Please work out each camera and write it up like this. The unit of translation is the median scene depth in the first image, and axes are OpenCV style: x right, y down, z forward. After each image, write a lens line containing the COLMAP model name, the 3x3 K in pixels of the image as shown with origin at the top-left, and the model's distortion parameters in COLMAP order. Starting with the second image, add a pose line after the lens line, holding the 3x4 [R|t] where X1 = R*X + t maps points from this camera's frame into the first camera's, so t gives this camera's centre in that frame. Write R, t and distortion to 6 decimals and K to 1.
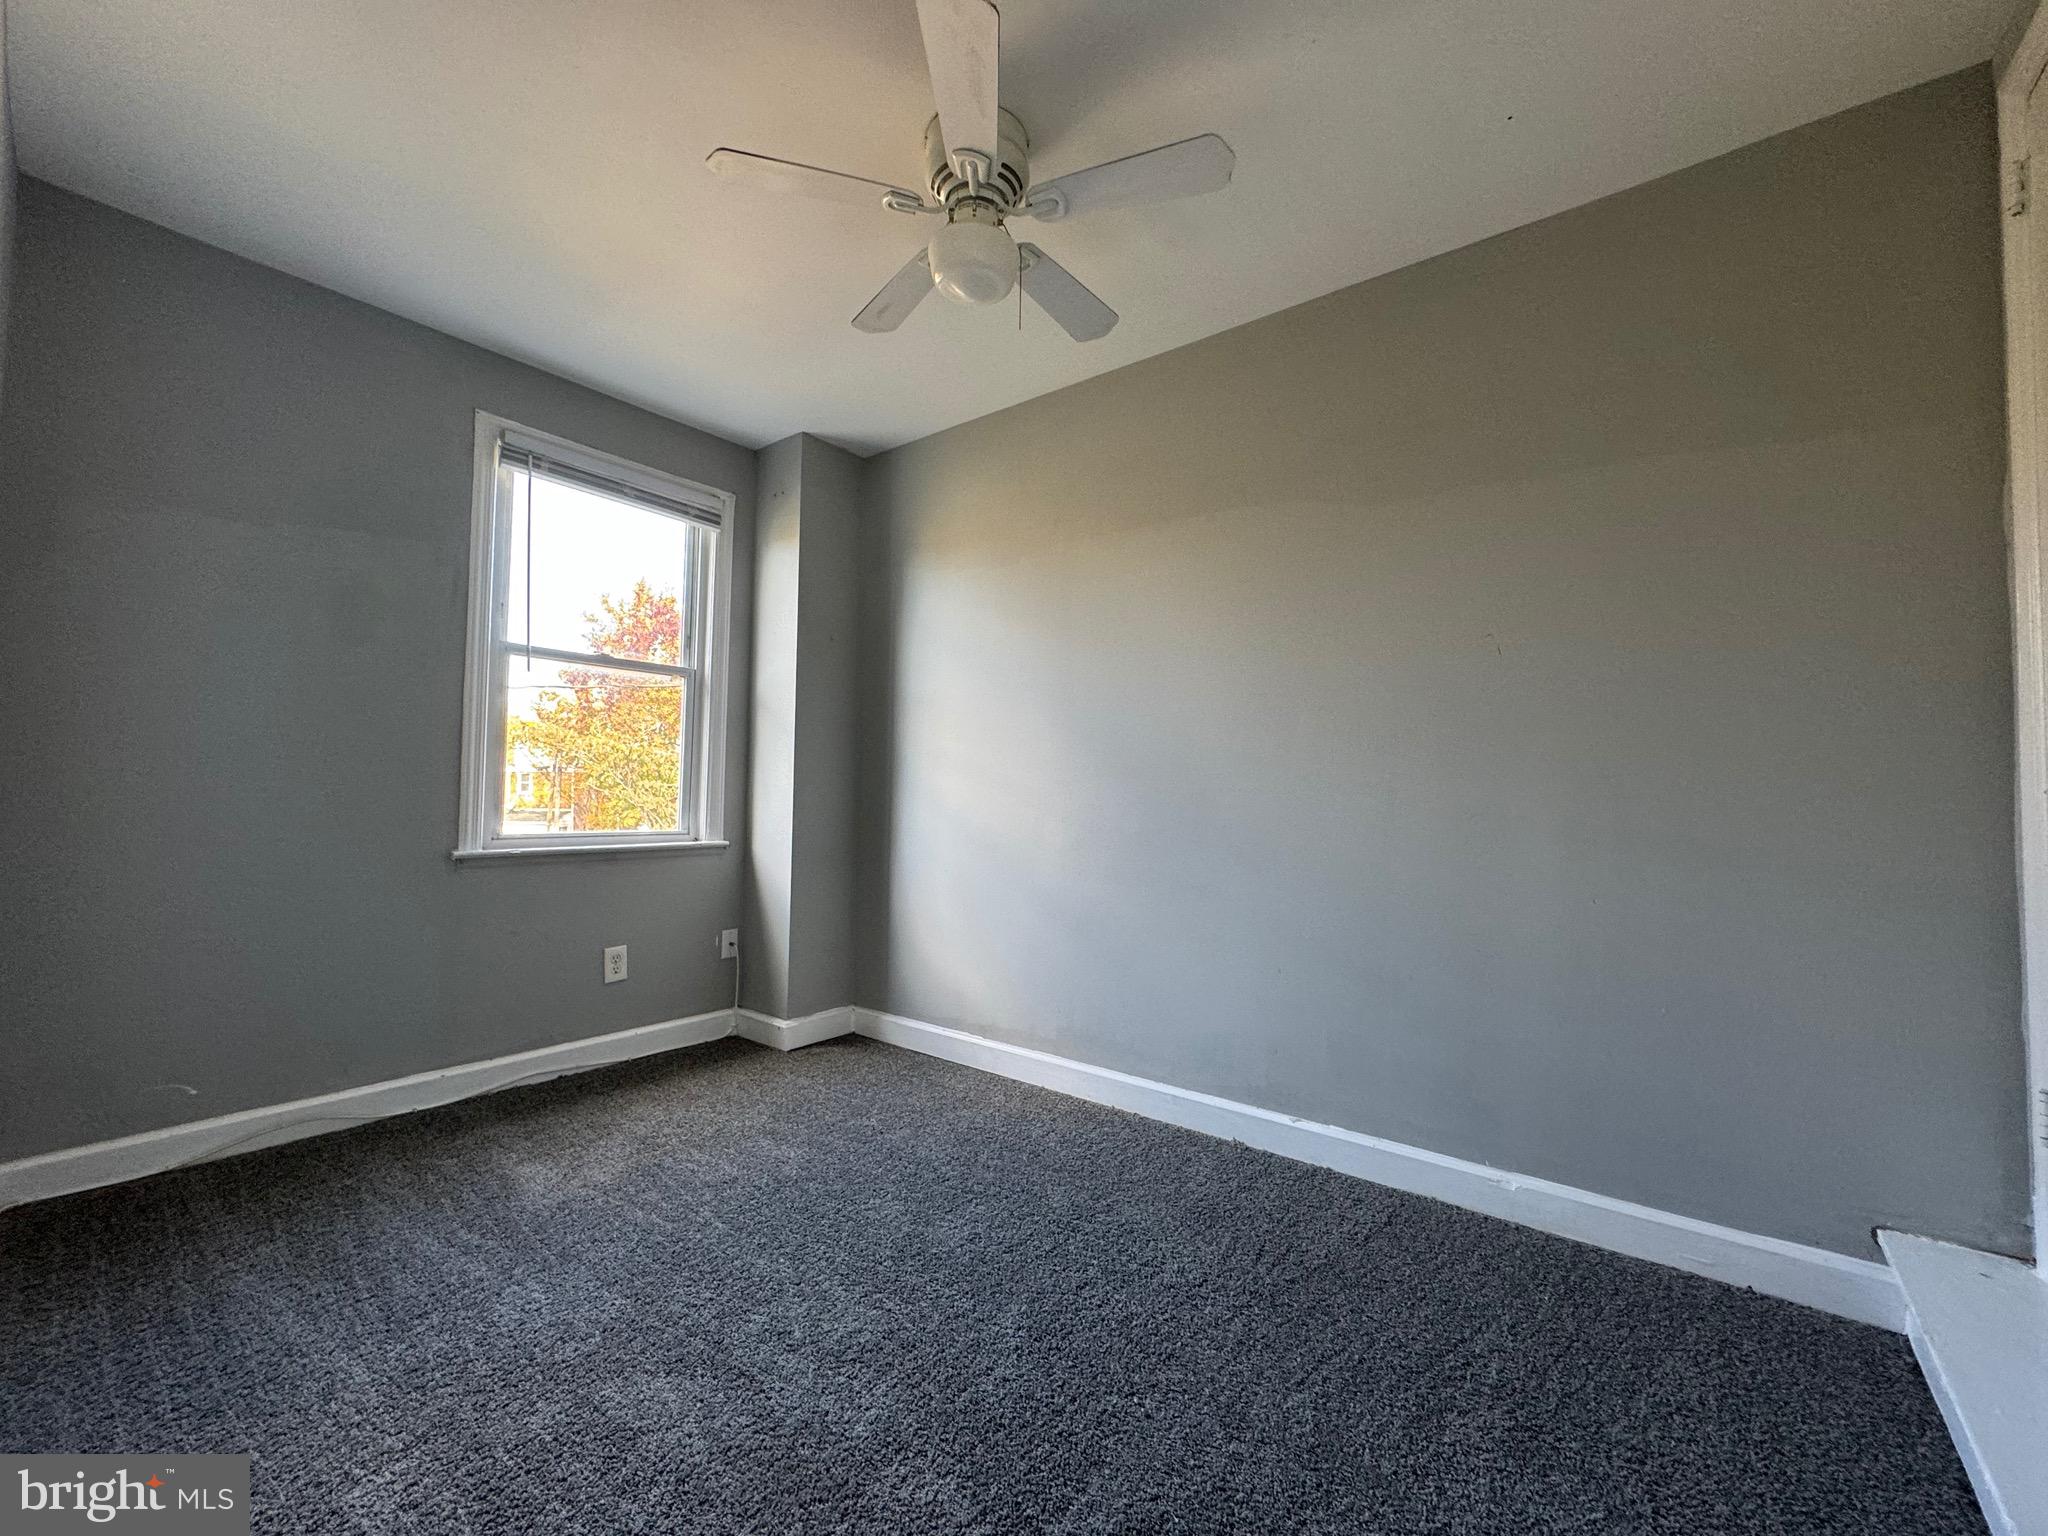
lens RADIAL K [[822.8, 0, 1024.0], [0, 822.8, 768.0], [0, 0, 1]] dist [-0.002133, -0.000043]
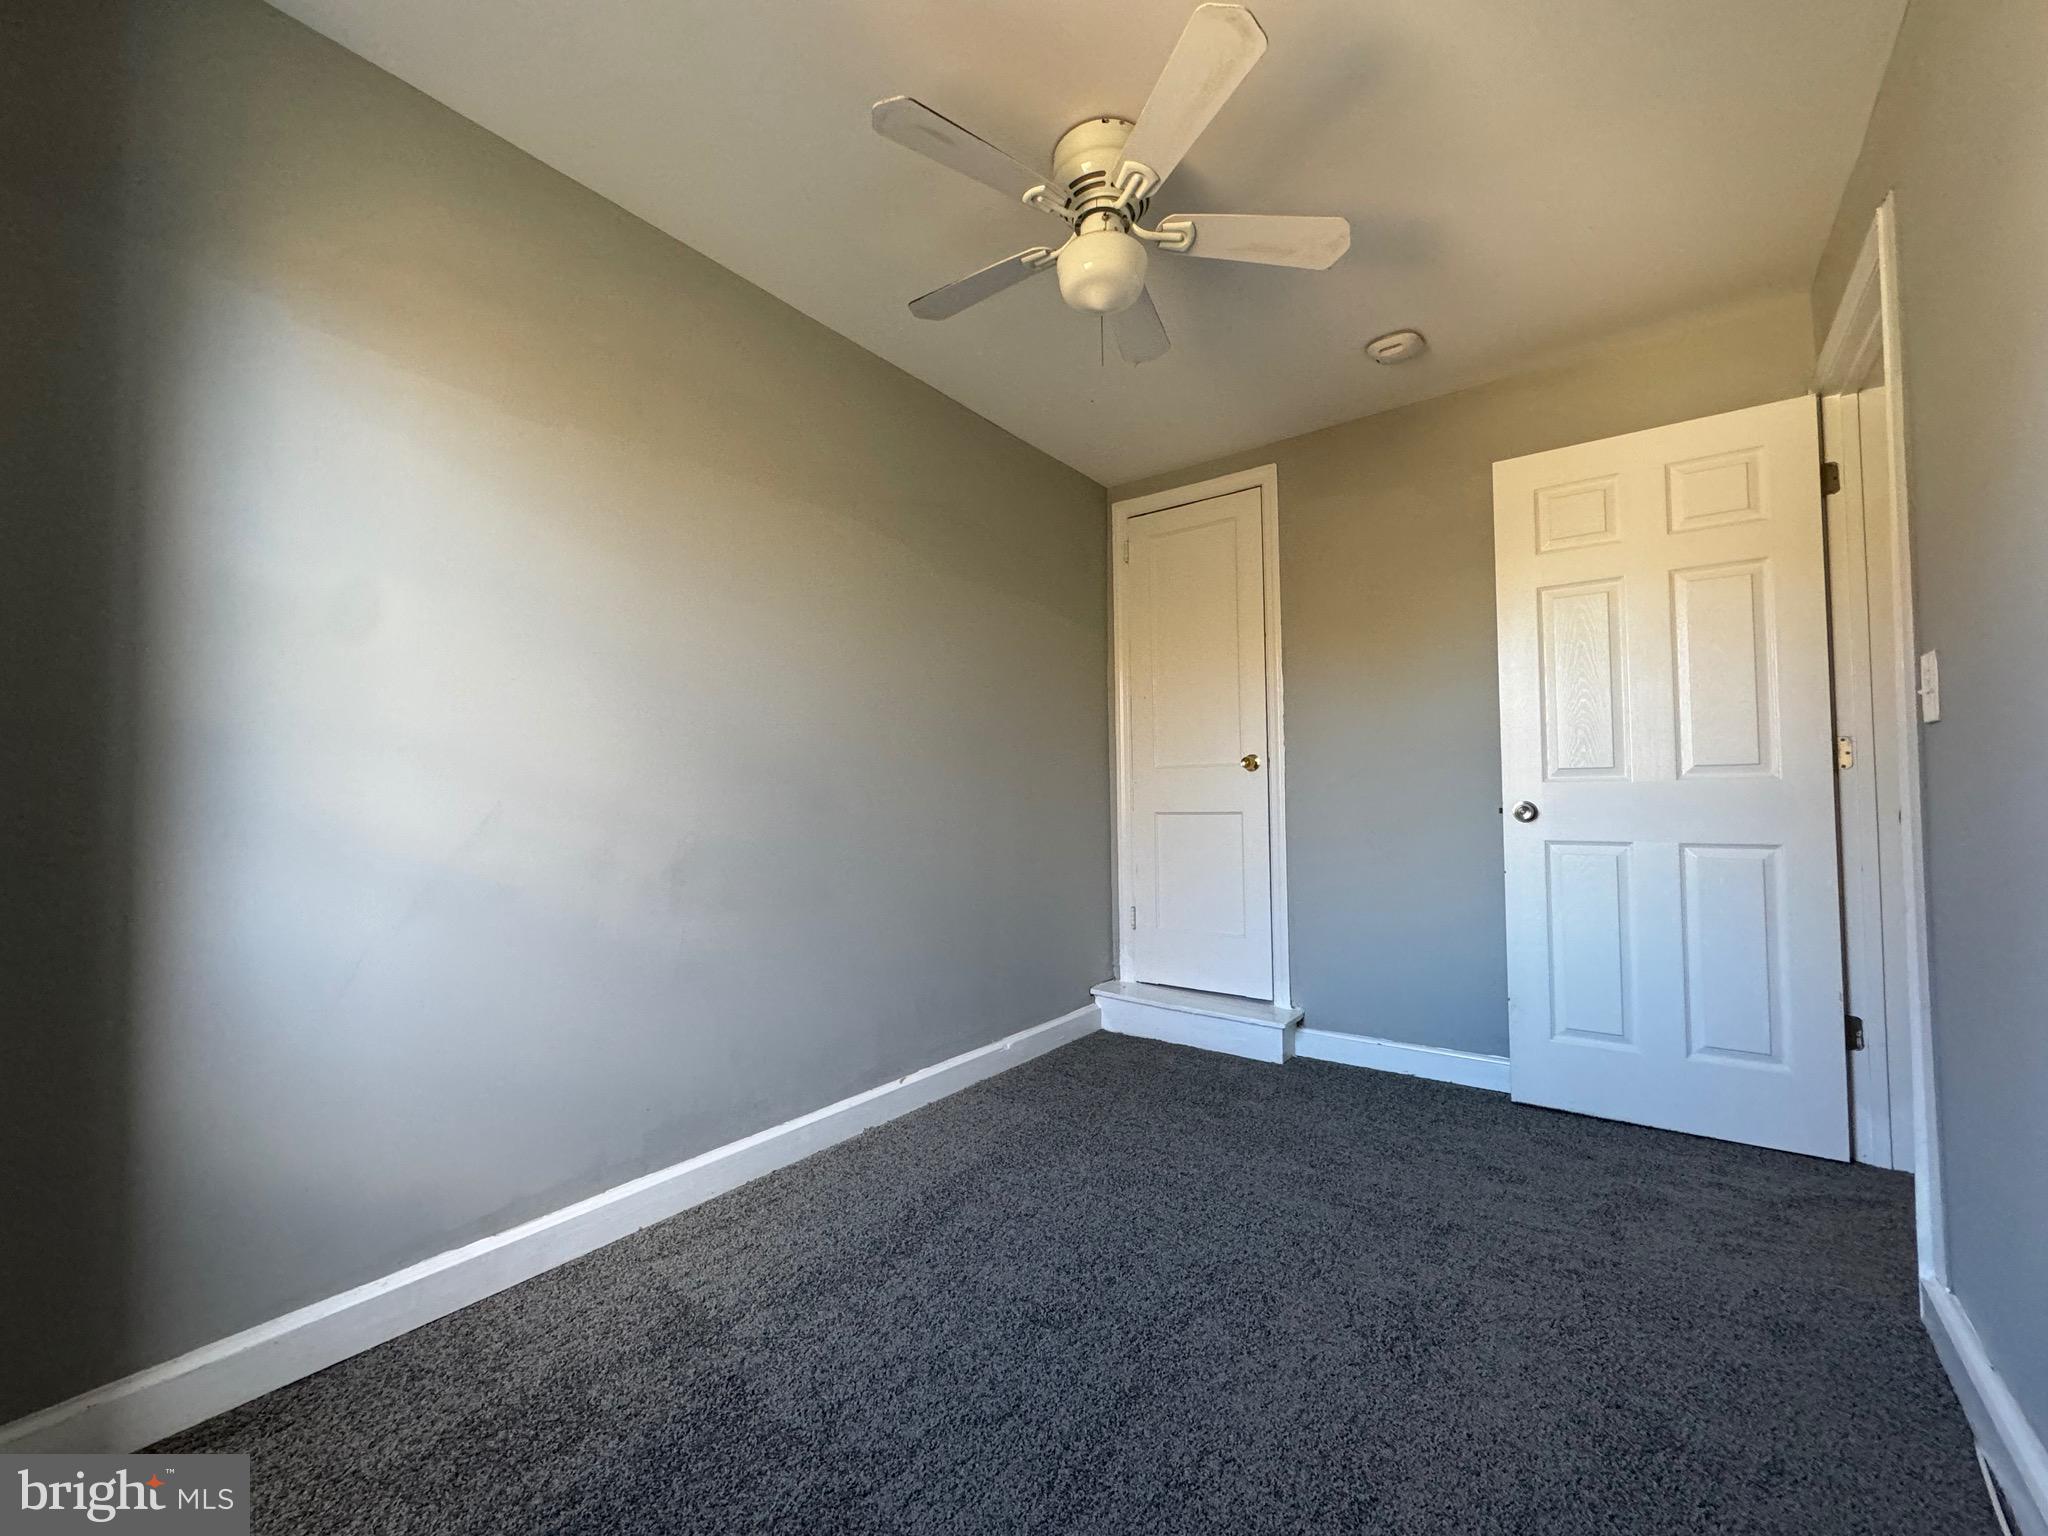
lens RADIAL K [[822.8, 0, 1024.0], [0, 822.8, 768.0], [0, 0, 1]] dist [-0.002133, -0.000043]
pose [[-0.009230, 0.016906, 0.999814, -0.640649], [-0.023511, 0.999577, -0.017119, 0.005988], [-0.999681, -0.023665, -0.008829, 0.659558]]
